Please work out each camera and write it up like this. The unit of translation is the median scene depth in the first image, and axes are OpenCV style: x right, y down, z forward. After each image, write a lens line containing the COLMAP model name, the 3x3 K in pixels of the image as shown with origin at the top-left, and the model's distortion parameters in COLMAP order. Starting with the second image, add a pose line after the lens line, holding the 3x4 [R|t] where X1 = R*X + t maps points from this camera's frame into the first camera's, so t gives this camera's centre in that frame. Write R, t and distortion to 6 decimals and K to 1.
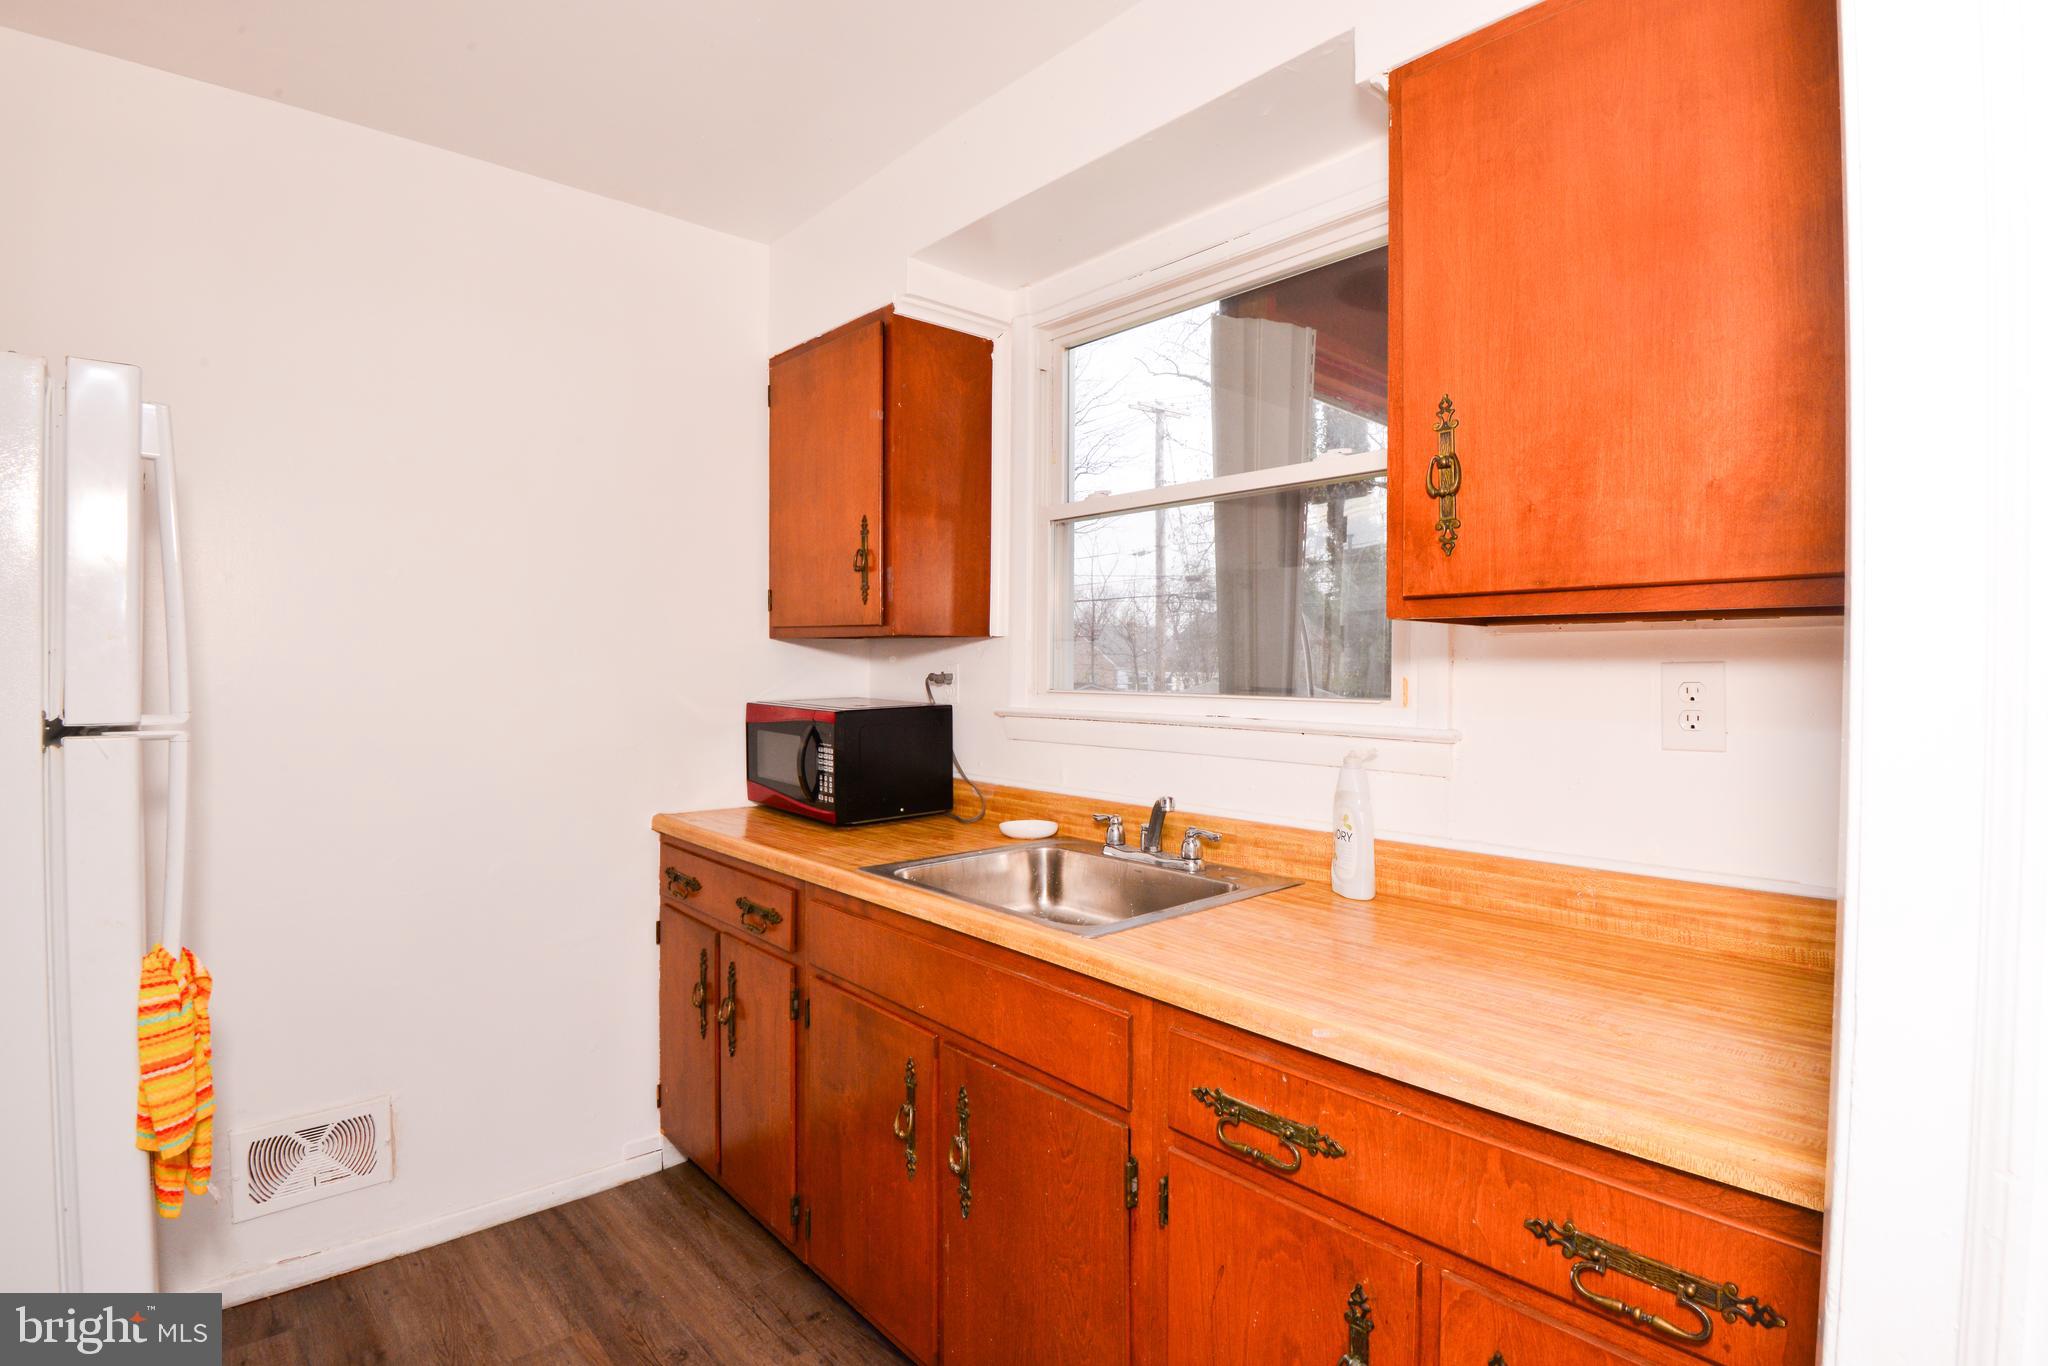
lens RADIAL K [[1017.6, 0, 1024.0], [0, 1017.6, 683.0], [0, 0, 1]] dist [0.000218, -0.024644]
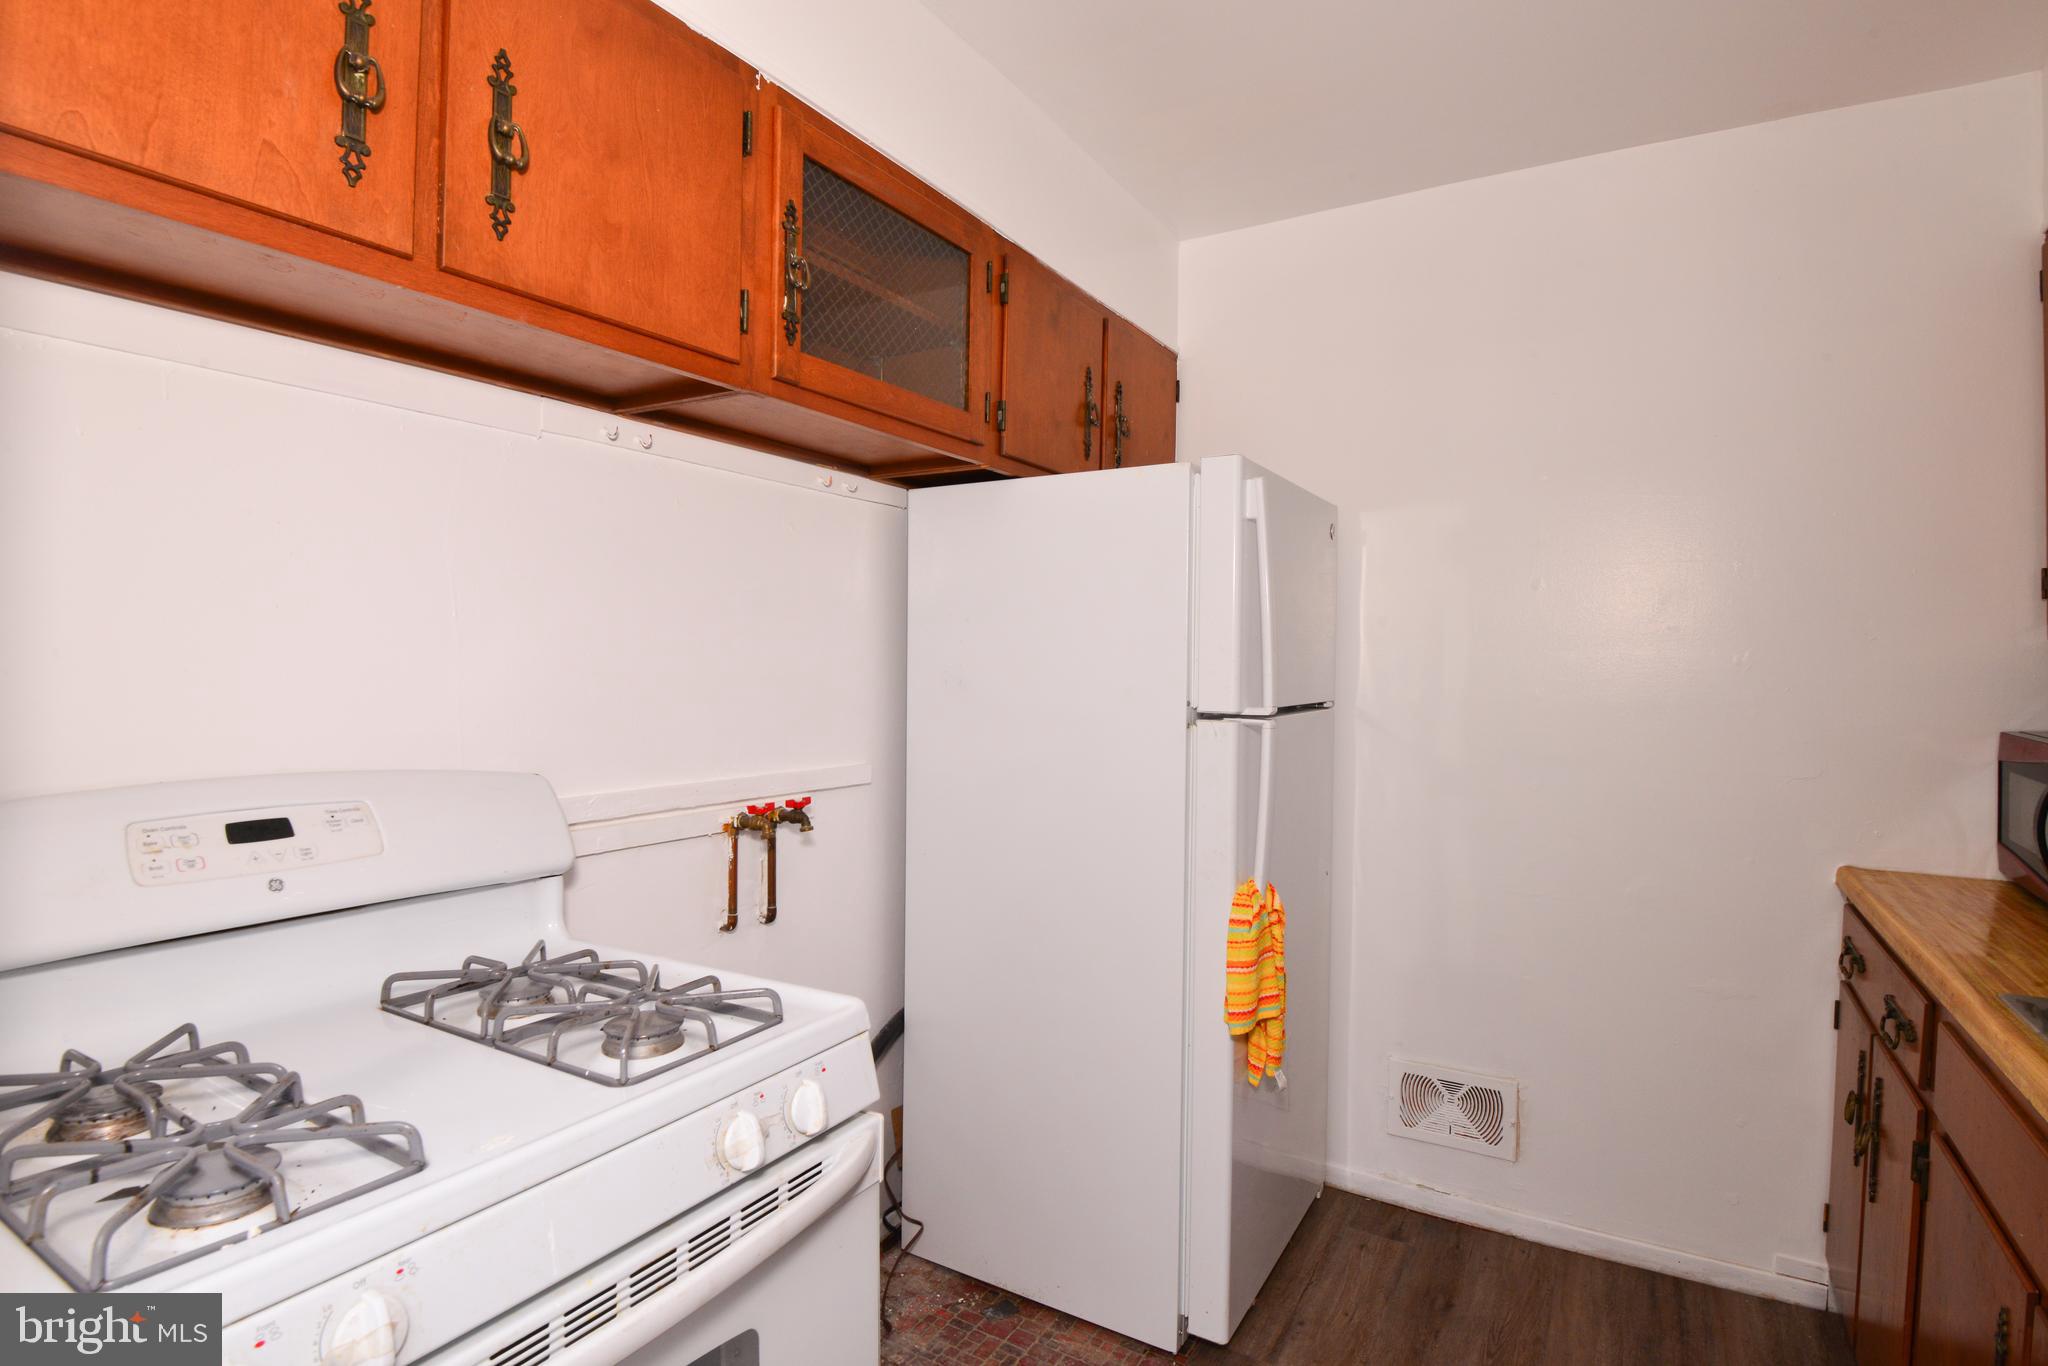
lens RADIAL K [[1017.6, 0, 1024.0], [0, 1017.6, 683.0], [0, 0, 1]] dist [0.000218, -0.024644]
pose [[0.294953, 0.016957, -0.955361, 0.221978], [-0.025968, 0.999615, 0.009725, -0.004173], [0.955159, 0.021940, 0.295280, 0.184103]]
